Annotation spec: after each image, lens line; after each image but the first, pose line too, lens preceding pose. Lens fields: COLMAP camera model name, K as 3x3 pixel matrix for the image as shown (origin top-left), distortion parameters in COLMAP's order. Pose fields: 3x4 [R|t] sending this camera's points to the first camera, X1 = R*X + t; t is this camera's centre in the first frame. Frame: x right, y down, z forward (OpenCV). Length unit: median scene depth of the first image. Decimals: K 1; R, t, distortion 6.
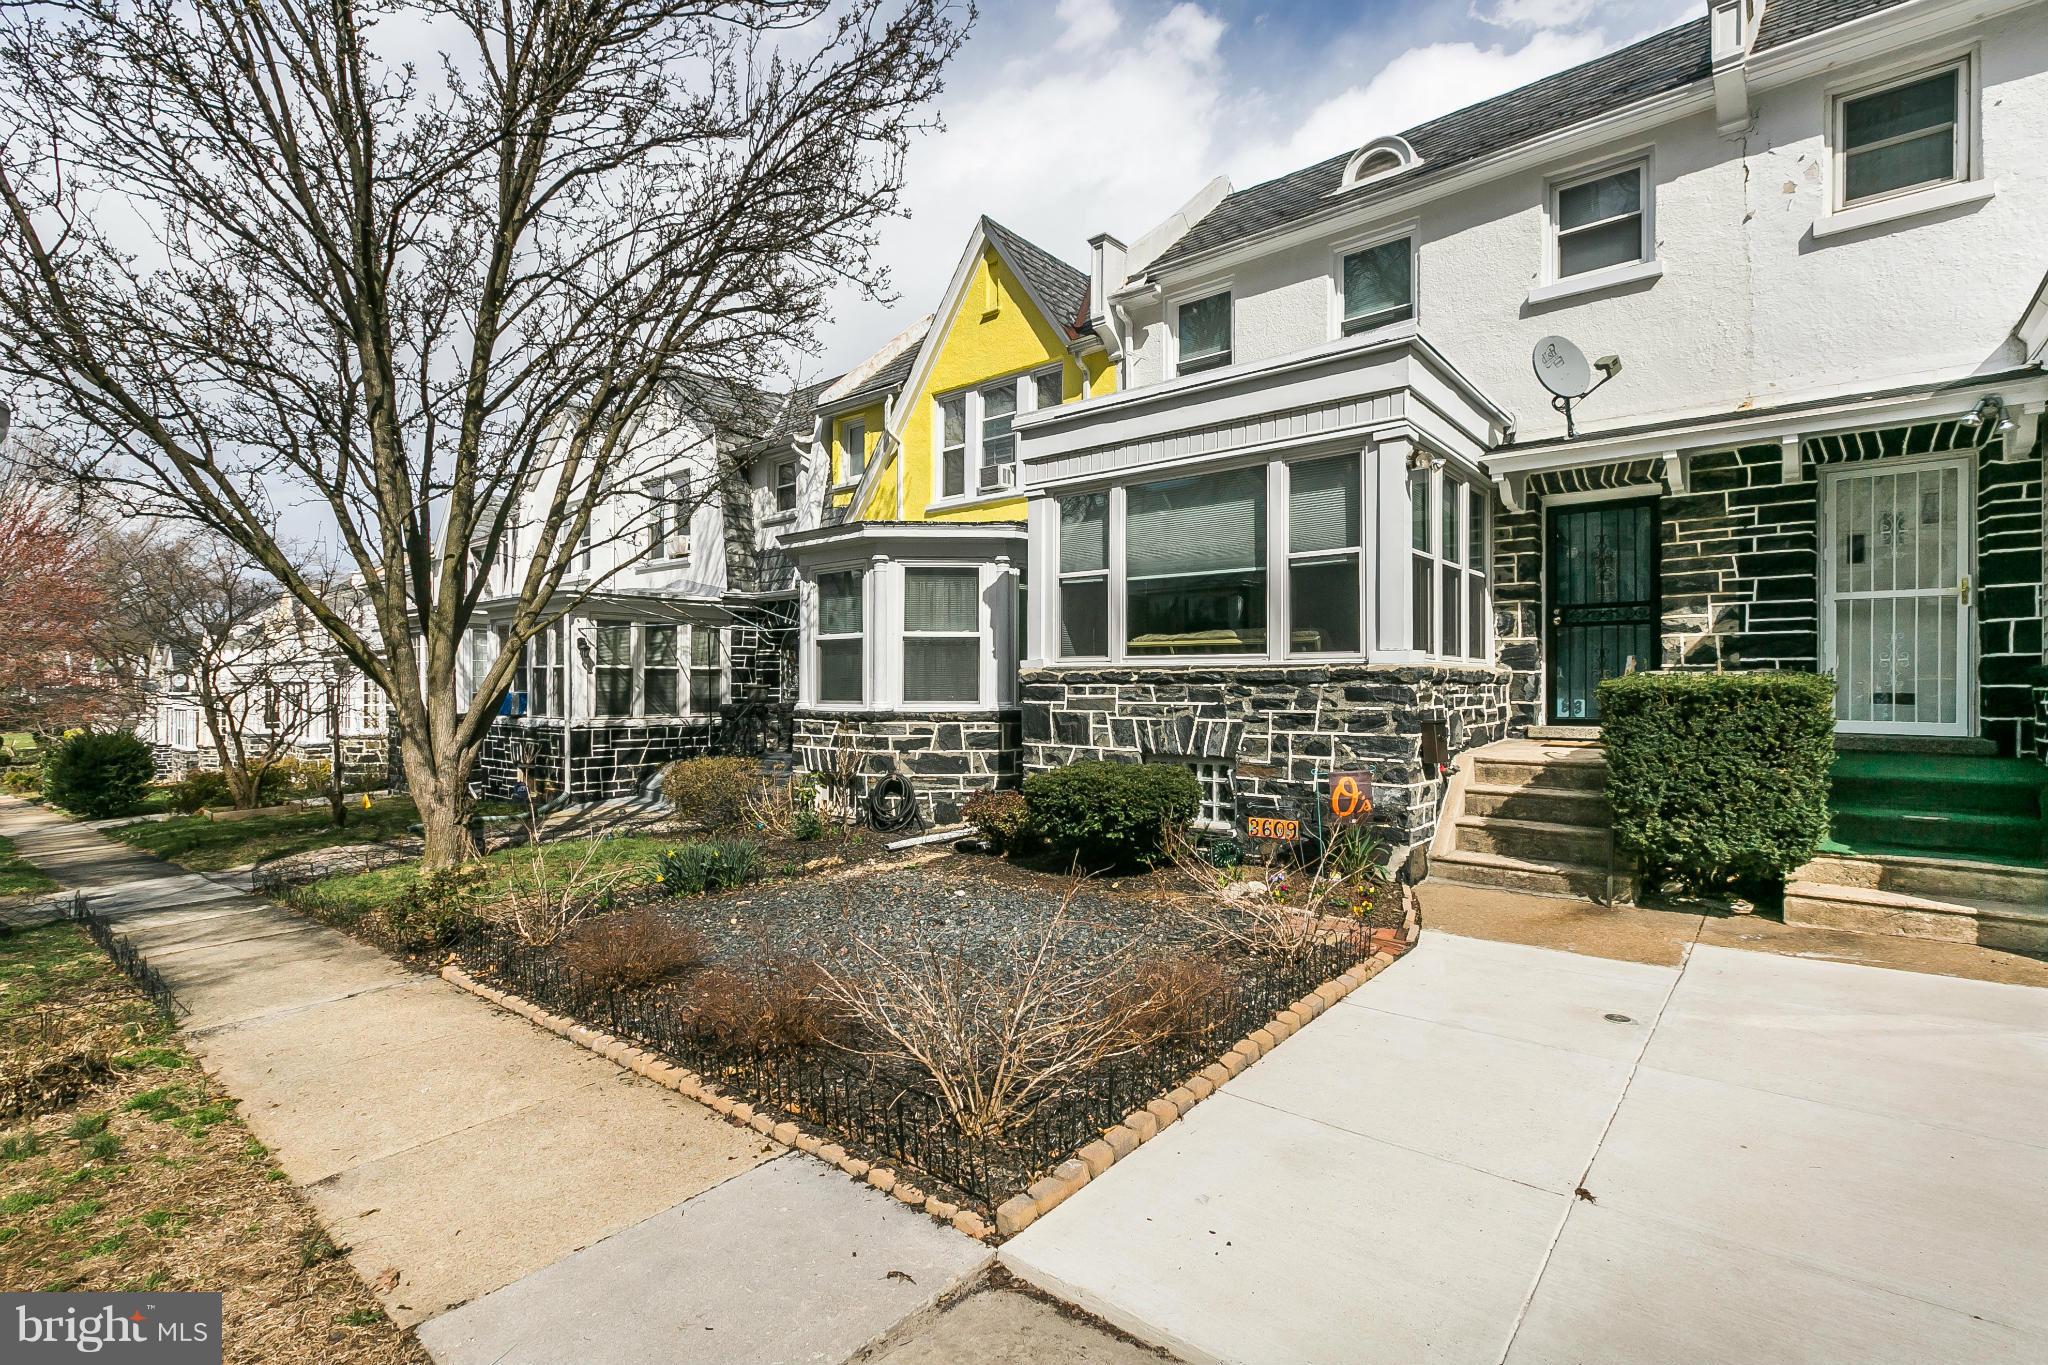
lens RADIAL K [[931.7, 0, 1030.0], [0, 931.7, 681.1], [0, 0, 1]] dist [0.003170, 0.000496]
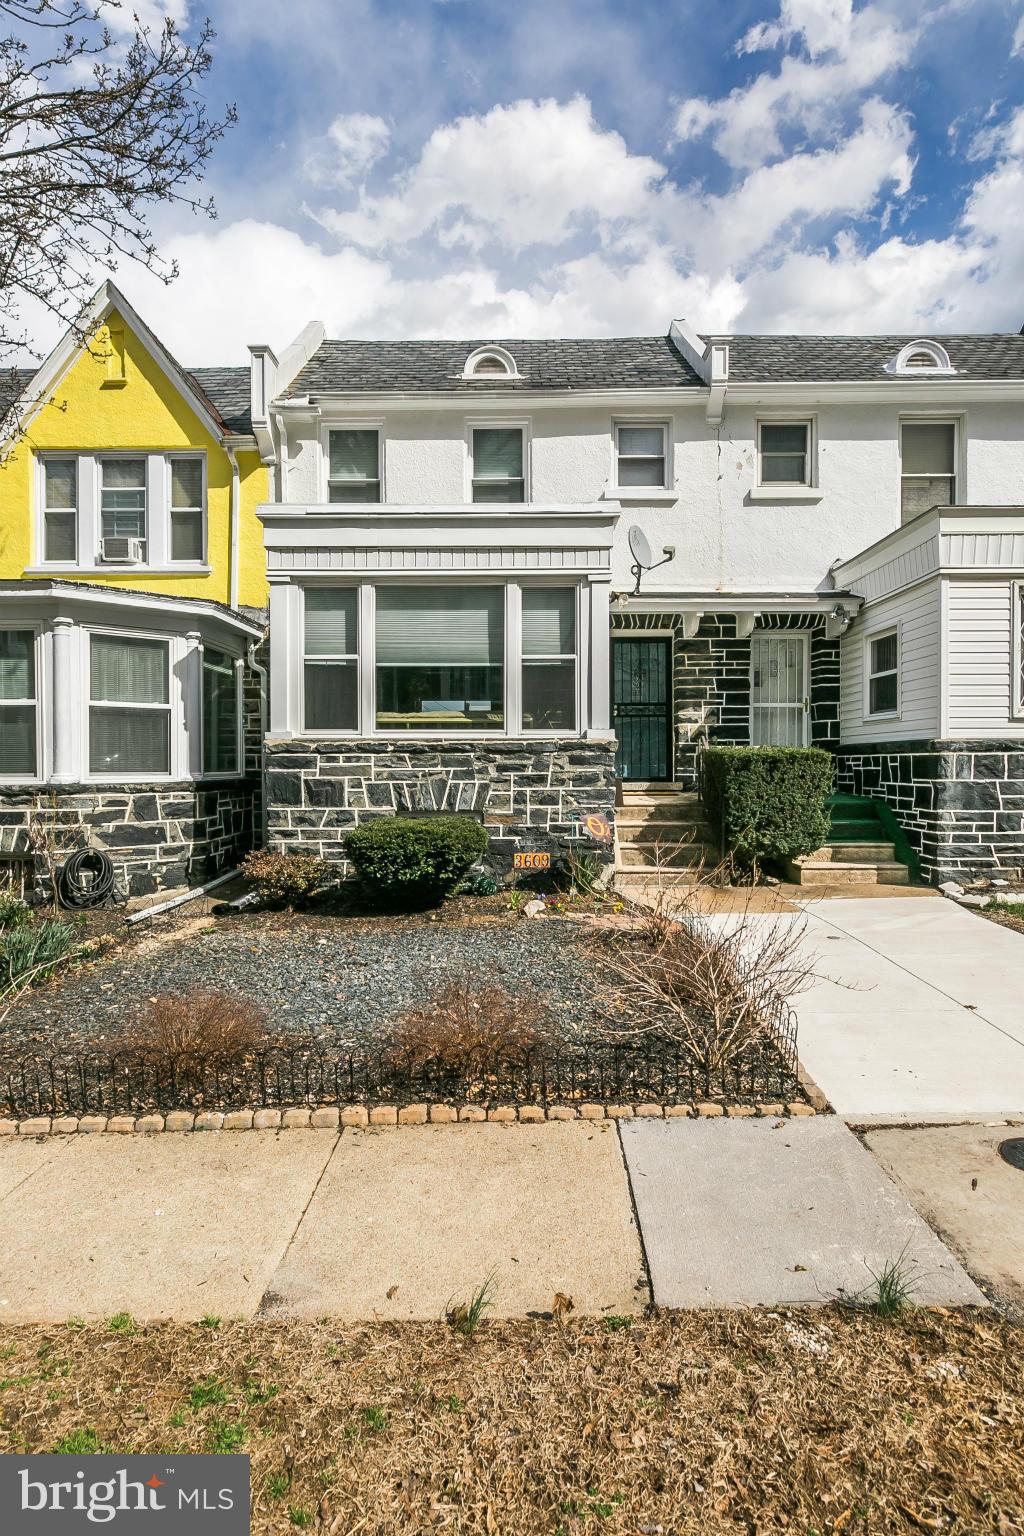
lens RADIAL K [[798.3, 0, 511.2], [0, 798.3, 773.2], [0, 0, 1]] dist [0.004992, -0.001699]
pose [[0.773228, -0.011463, 0.634025, -0.430824], [0.001736, 0.999871, 0.015961, 0.012801], [-0.634126, -0.011241, 0.773148, 0.117745]]
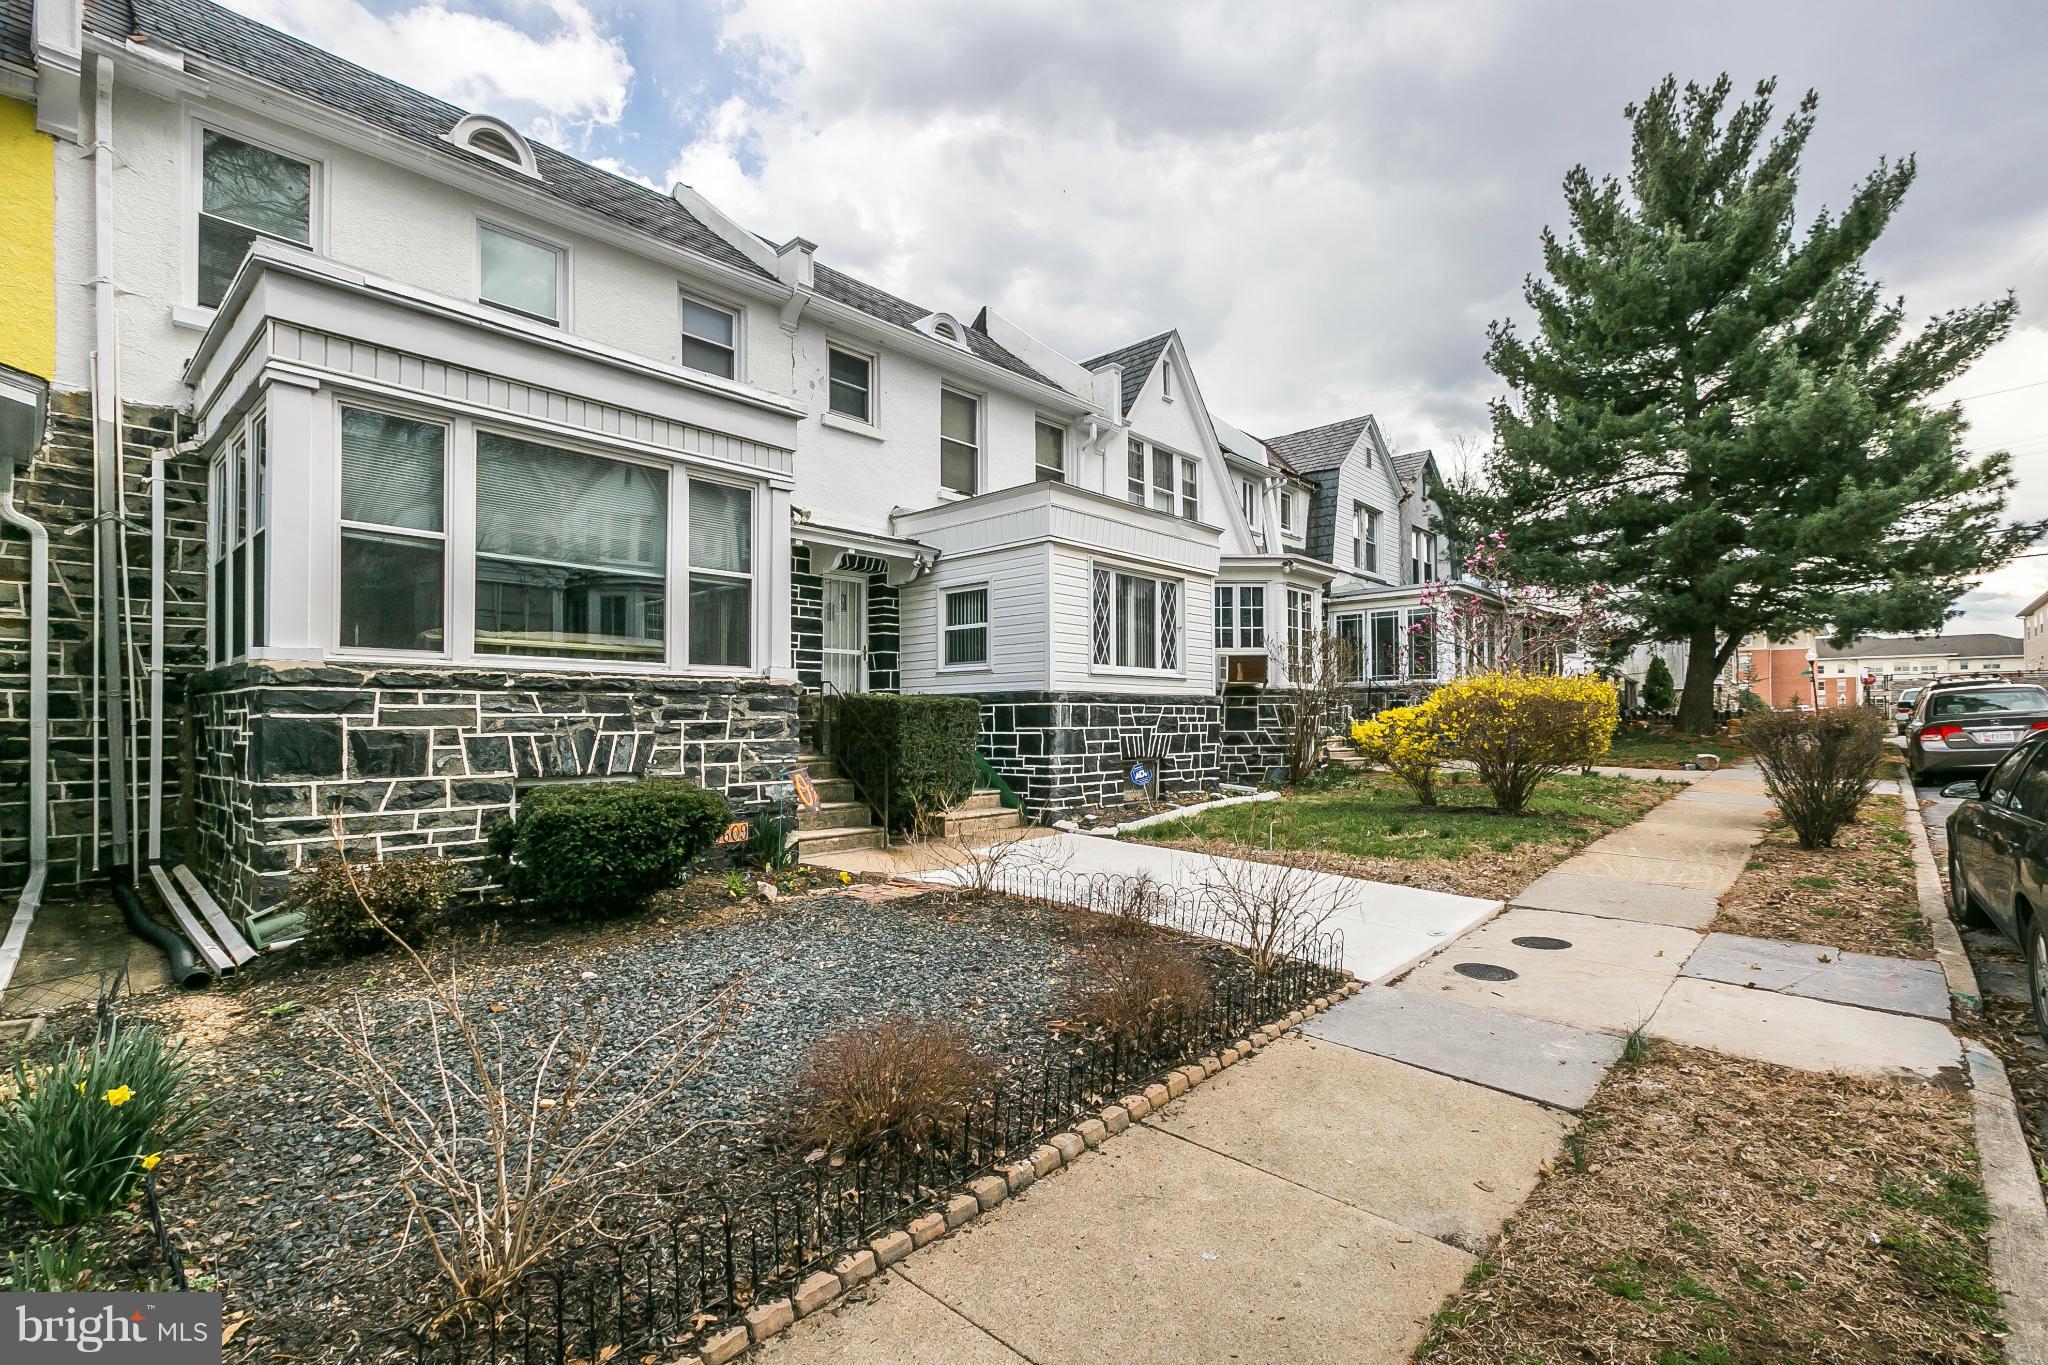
lens RADIAL K [[921.3, 0, 1014.1], [0, 921.3, 712.1], [0, 0, 1]] dist [0.000242, 0.000006]
pose [[0.054986, 0.009671, 0.998440, -0.658349], [0.000597, 0.999953, -0.009718, 0.029812], [-0.998487, 0.001130, 0.054978, 0.554625]]
